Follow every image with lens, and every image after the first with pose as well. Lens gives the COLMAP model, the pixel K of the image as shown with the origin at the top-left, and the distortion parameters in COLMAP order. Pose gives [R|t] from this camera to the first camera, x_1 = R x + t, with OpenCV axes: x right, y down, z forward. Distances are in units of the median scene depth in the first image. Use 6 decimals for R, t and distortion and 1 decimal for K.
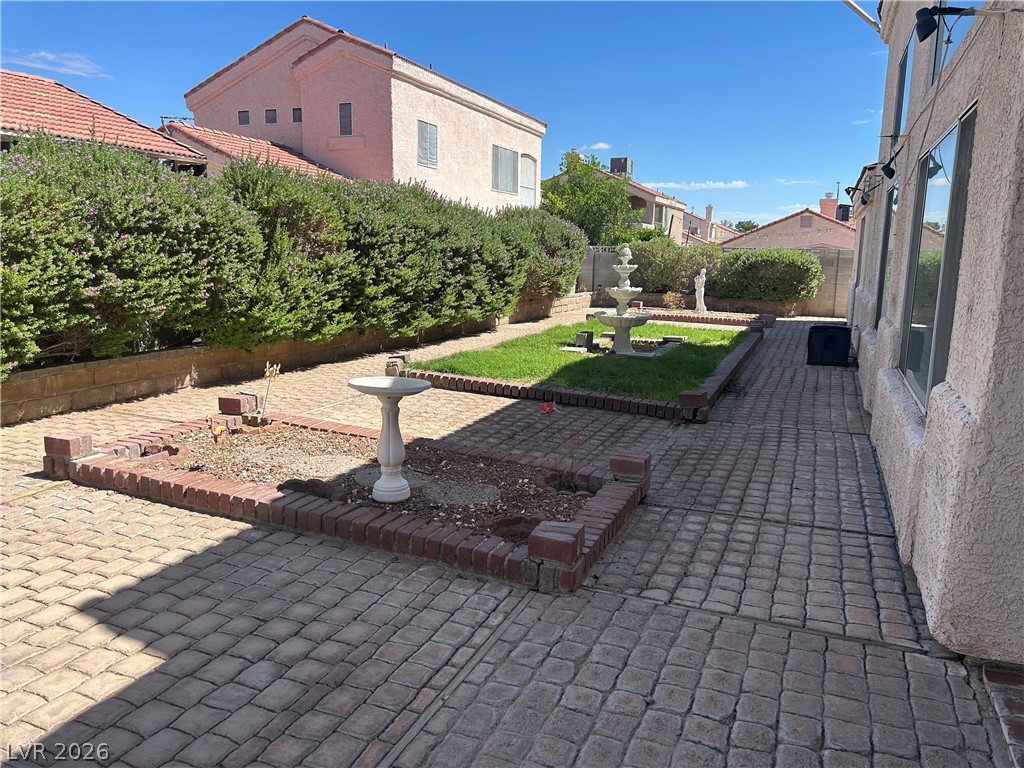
lens RADIAL K [[754.8, 0, 512.0], [0, 754.8, 384.0], [0, 0, 1]] dist [0.063523, -0.070728]
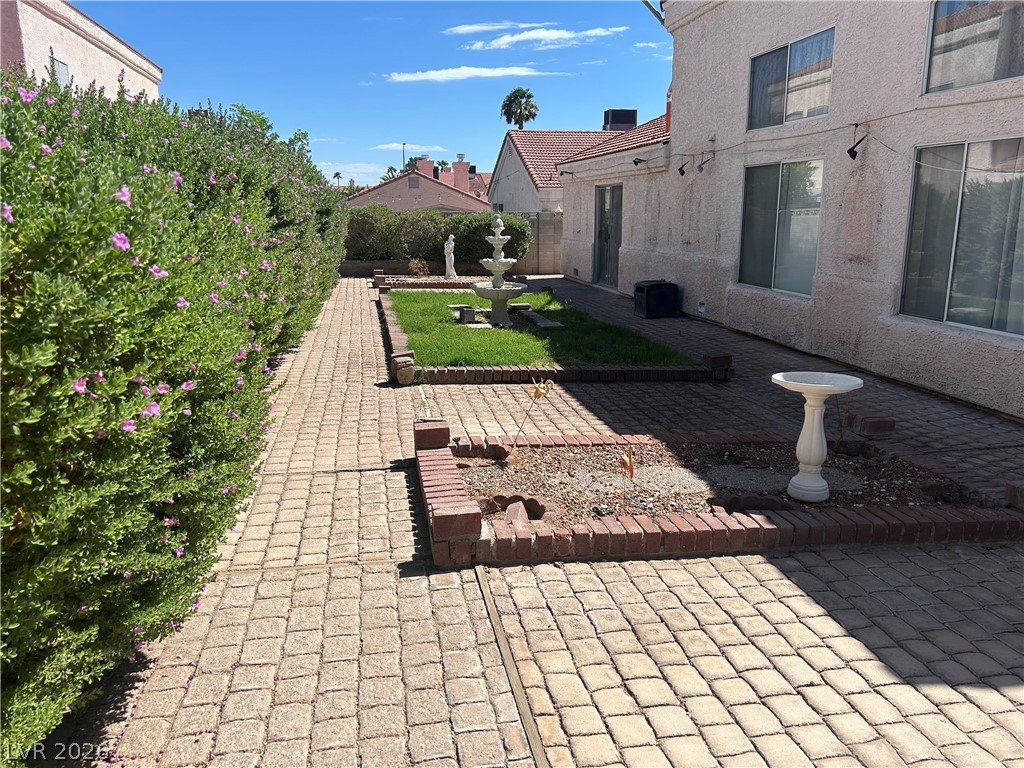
lens RADIAL K [[764.3, 0, 506.0], [0, 764.3, 378.1], [0, 0, 1]] dist [0.065030, -0.064324]
pose [[0.844611, -0.137210, 0.517500, -0.713718], [0.115619, 0.990539, 0.073931, -0.086131], [-0.522748, -0.002610, 0.852484, 0.259794]]
